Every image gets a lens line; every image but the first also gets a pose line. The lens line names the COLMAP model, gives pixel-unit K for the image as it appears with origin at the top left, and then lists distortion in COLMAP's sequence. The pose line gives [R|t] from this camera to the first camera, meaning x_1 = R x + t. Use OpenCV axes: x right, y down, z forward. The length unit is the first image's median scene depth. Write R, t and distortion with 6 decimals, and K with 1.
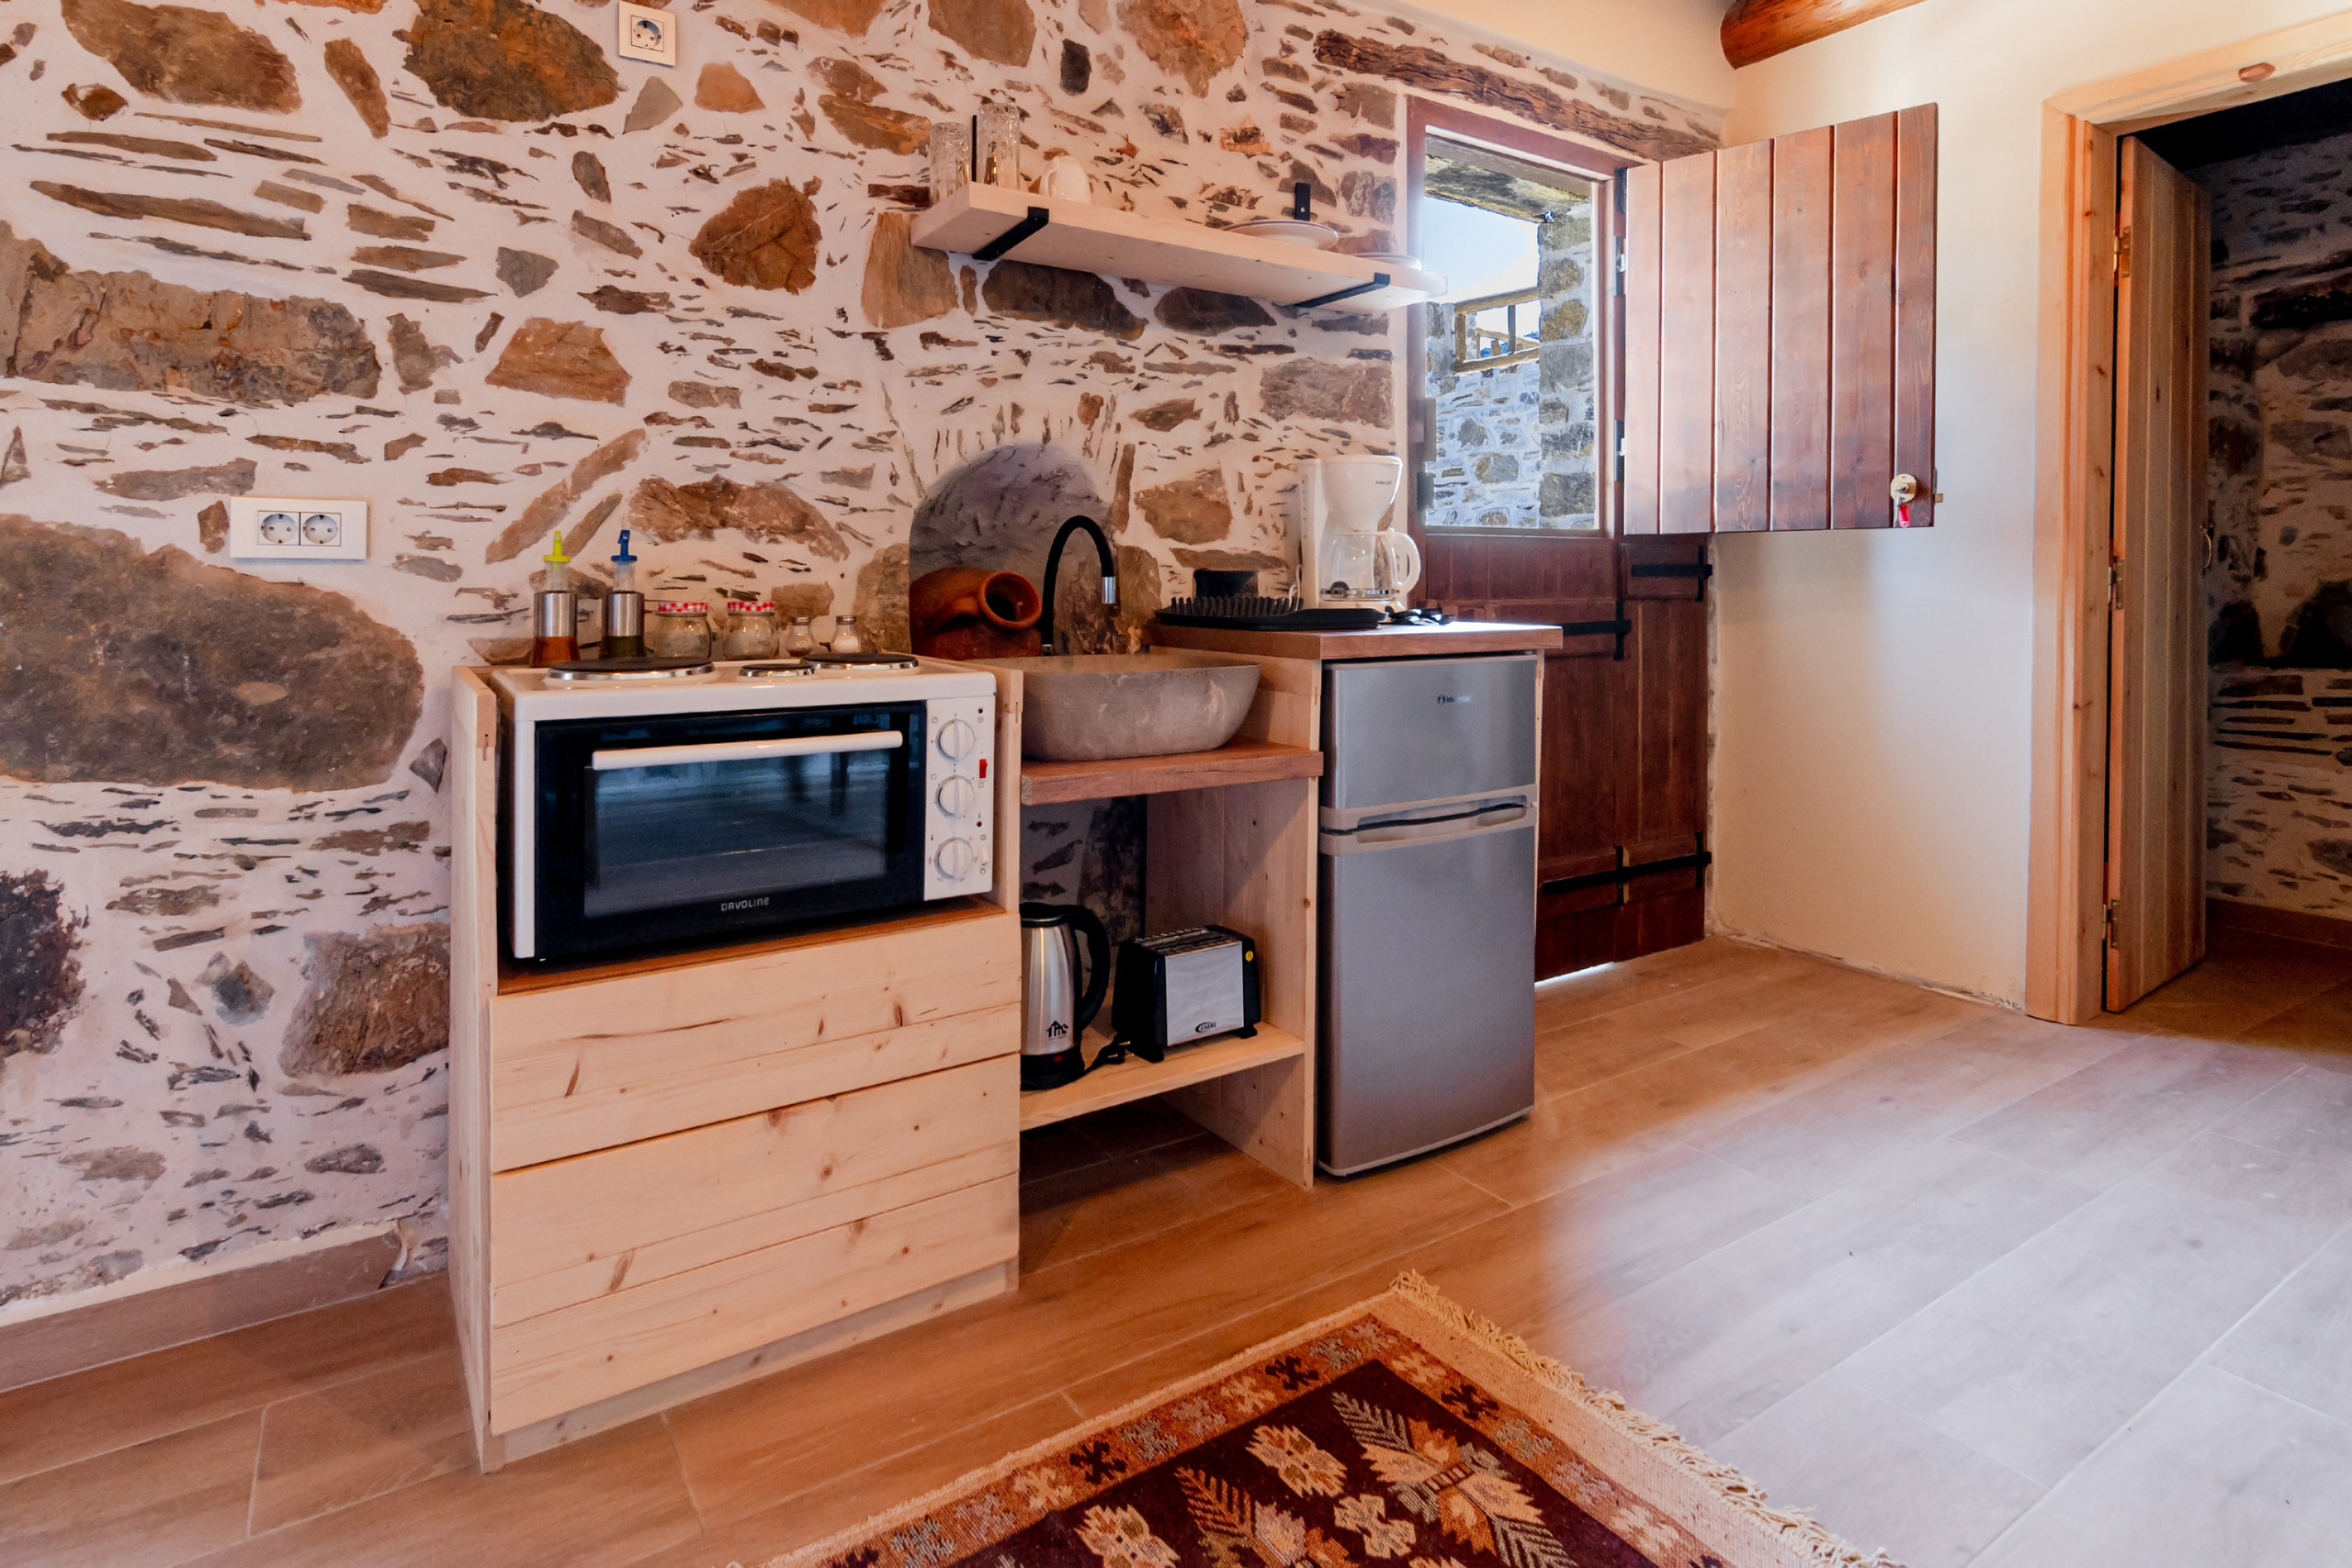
lens RADIAL K [[1211.9, 0, 1130.2], [0, 1211.9, 599.4], [0, 0, 1]] dist [-0.001236, 0.001443]
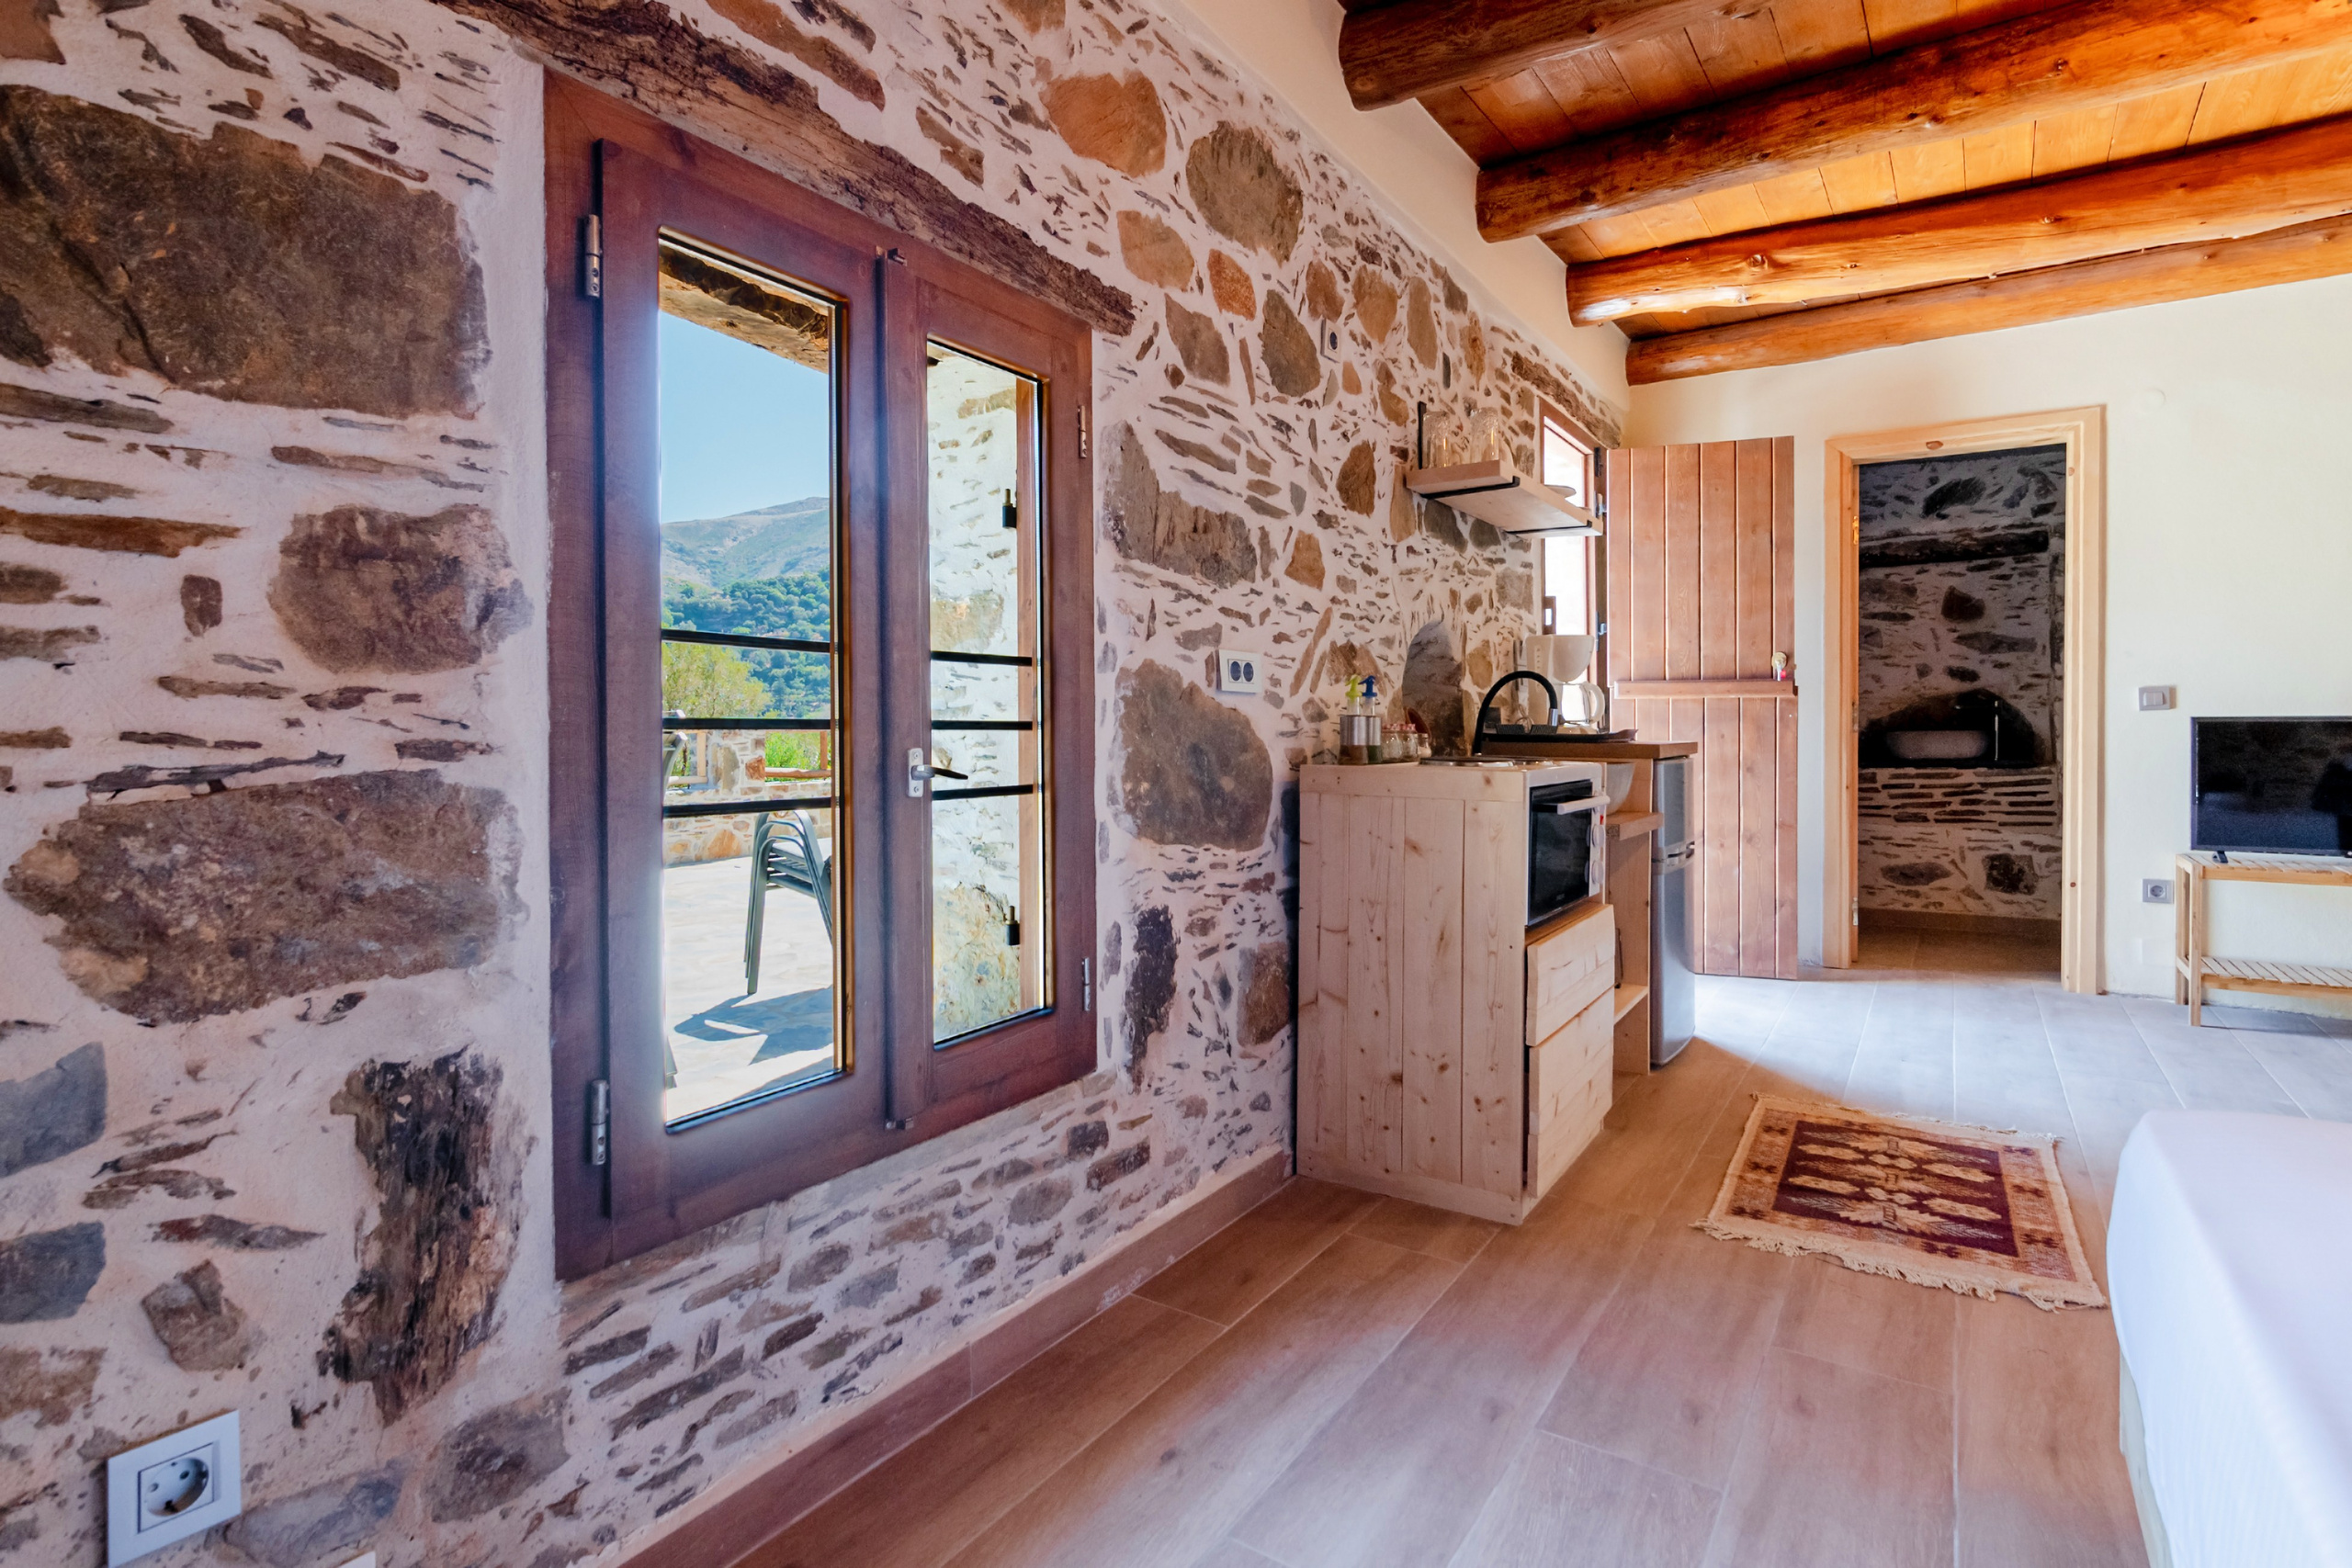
lens RADIAL K [[1167.6, 0, 1175.4], [0, 1167.6, 740.0], [0, 0, 1]] dist [-0.003254, 0.001284]
pose [[0.913960, -0.007229, 0.405741, -1.296768], [0.009804, 0.999943, -0.004267, 0.028937], [-0.405687, 0.007878, 0.913978, -0.250265]]
